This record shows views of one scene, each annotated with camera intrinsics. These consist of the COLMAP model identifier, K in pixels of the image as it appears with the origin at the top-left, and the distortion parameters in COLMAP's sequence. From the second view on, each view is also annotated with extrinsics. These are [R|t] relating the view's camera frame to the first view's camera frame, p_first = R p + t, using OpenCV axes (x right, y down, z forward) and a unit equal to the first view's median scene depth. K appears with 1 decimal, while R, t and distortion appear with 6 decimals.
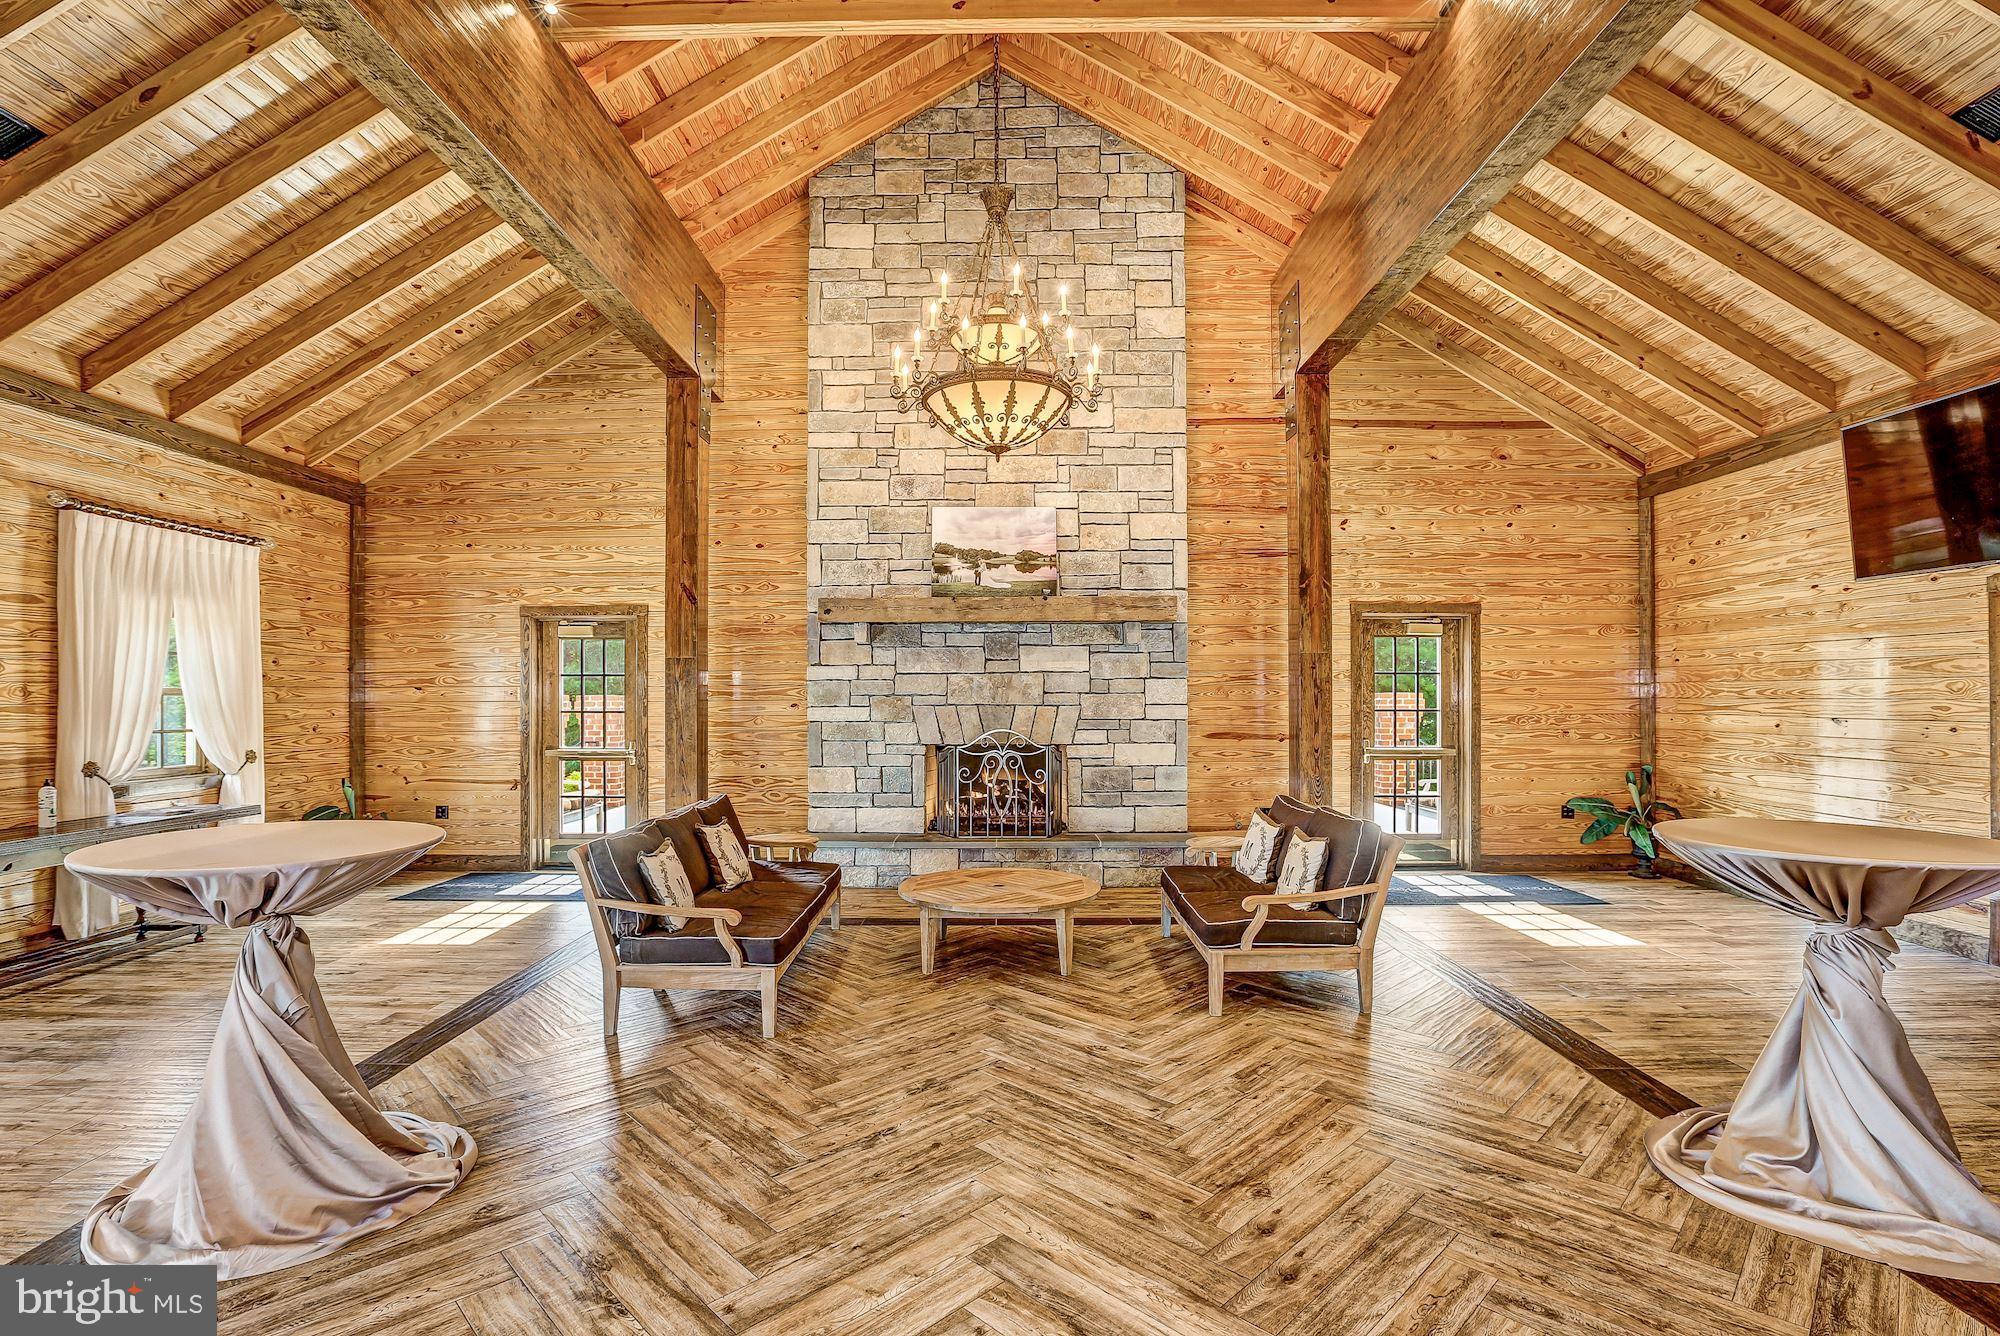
lens RADIAL K [[928.0, 0, 999.8], [0, 928.0, 681.1], [0, 0, 1]] dist [-0.000712, -0.000105]
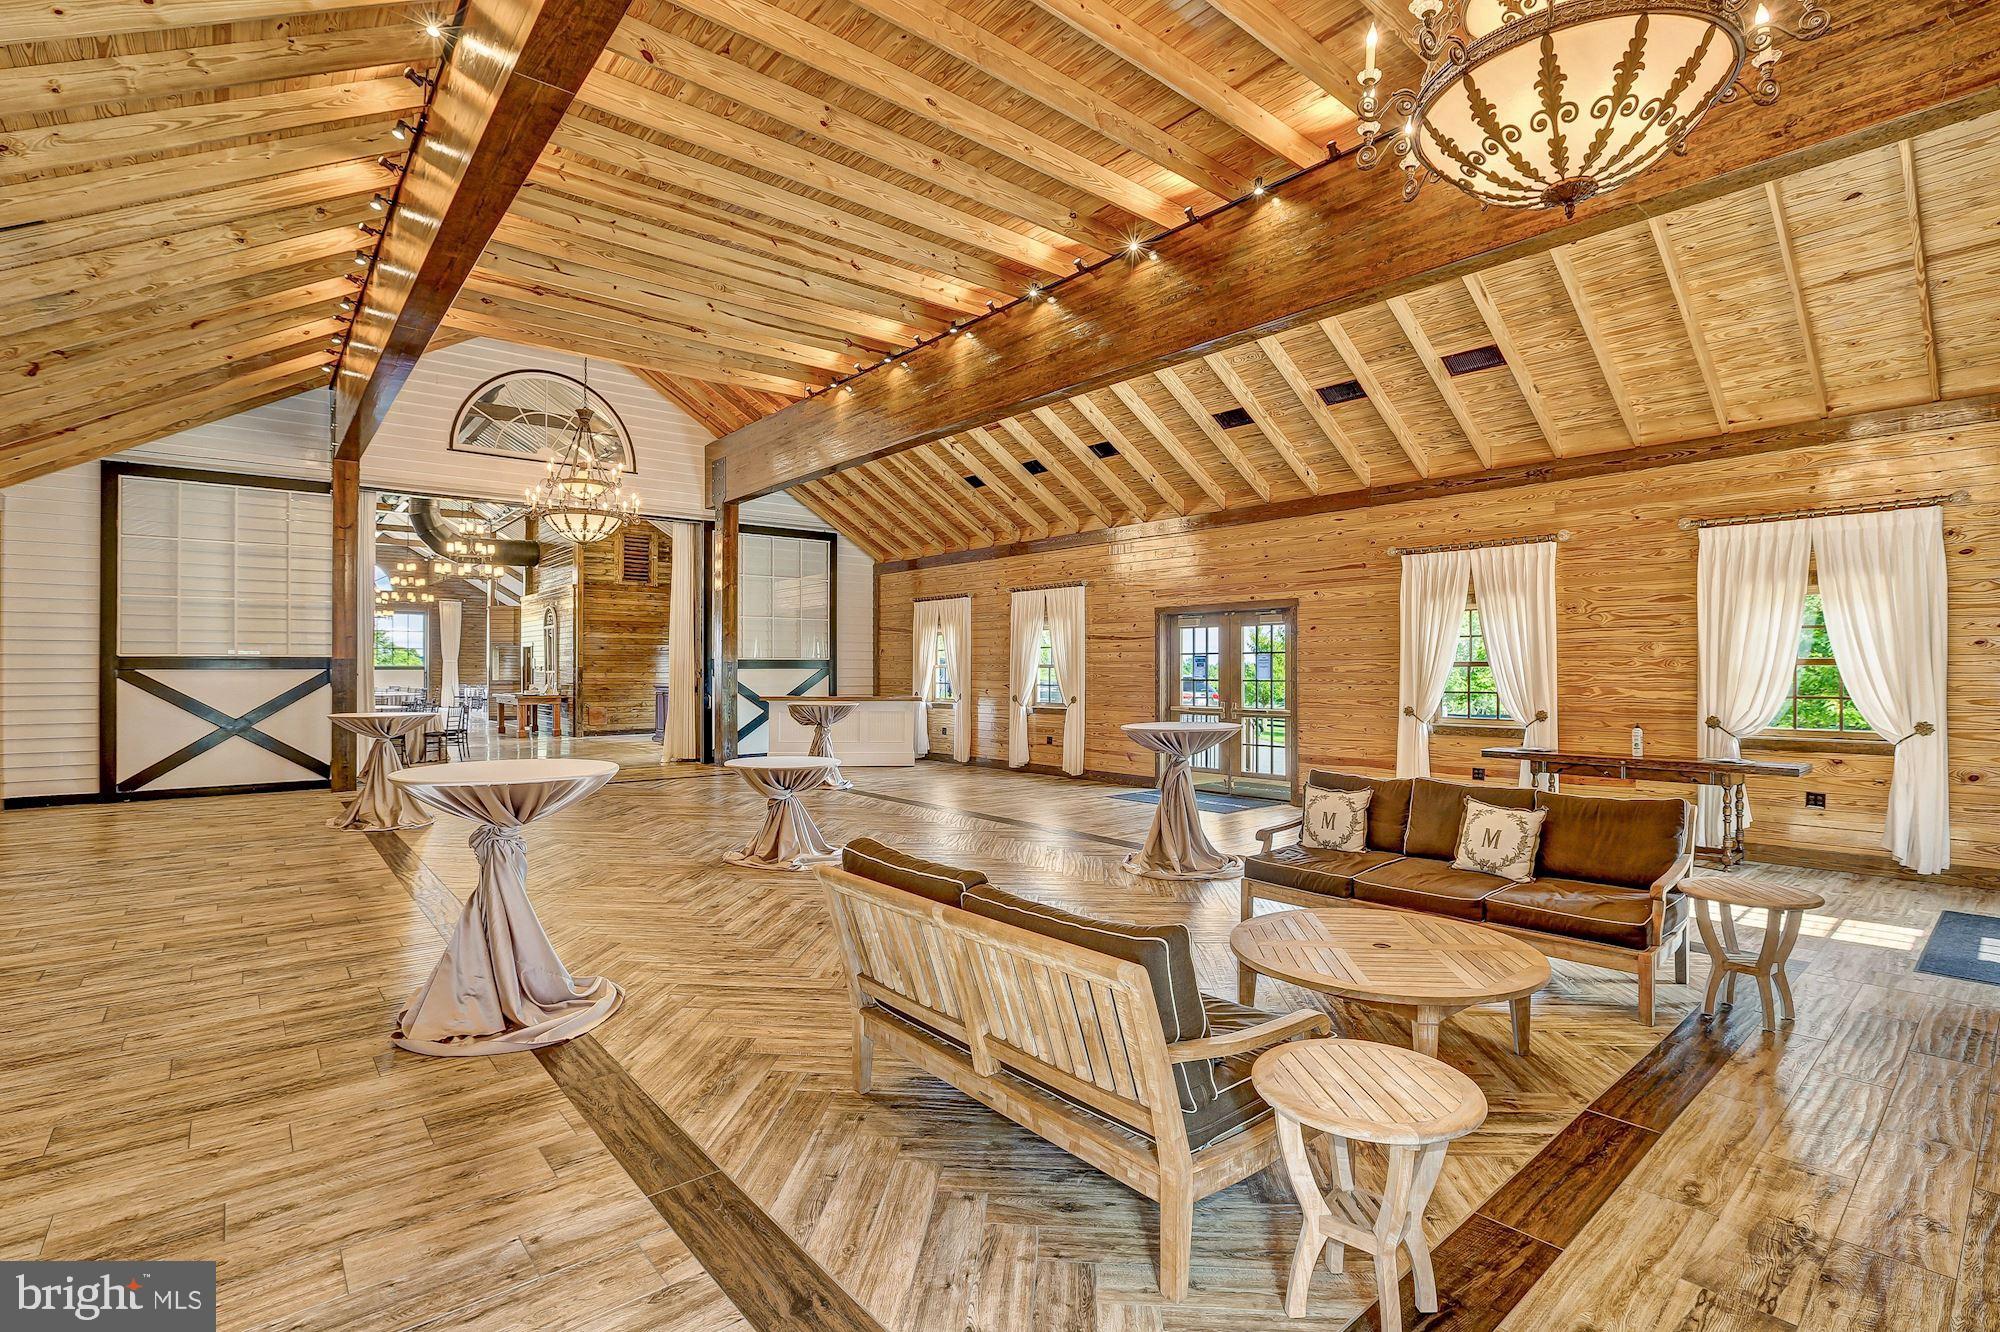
lens RADIAL K [[928.0, 0, 997.9], [0, 928.0, 666.8], [0, 0, 1]] dist [-0.000712, -0.000105]
pose [[-0.761036, 0.000866, -0.648709, 0.805687], [0.013588, 0.999801, -0.014605, 0.028149], [0.648567, -0.019930, -0.760897, 1.668963]]
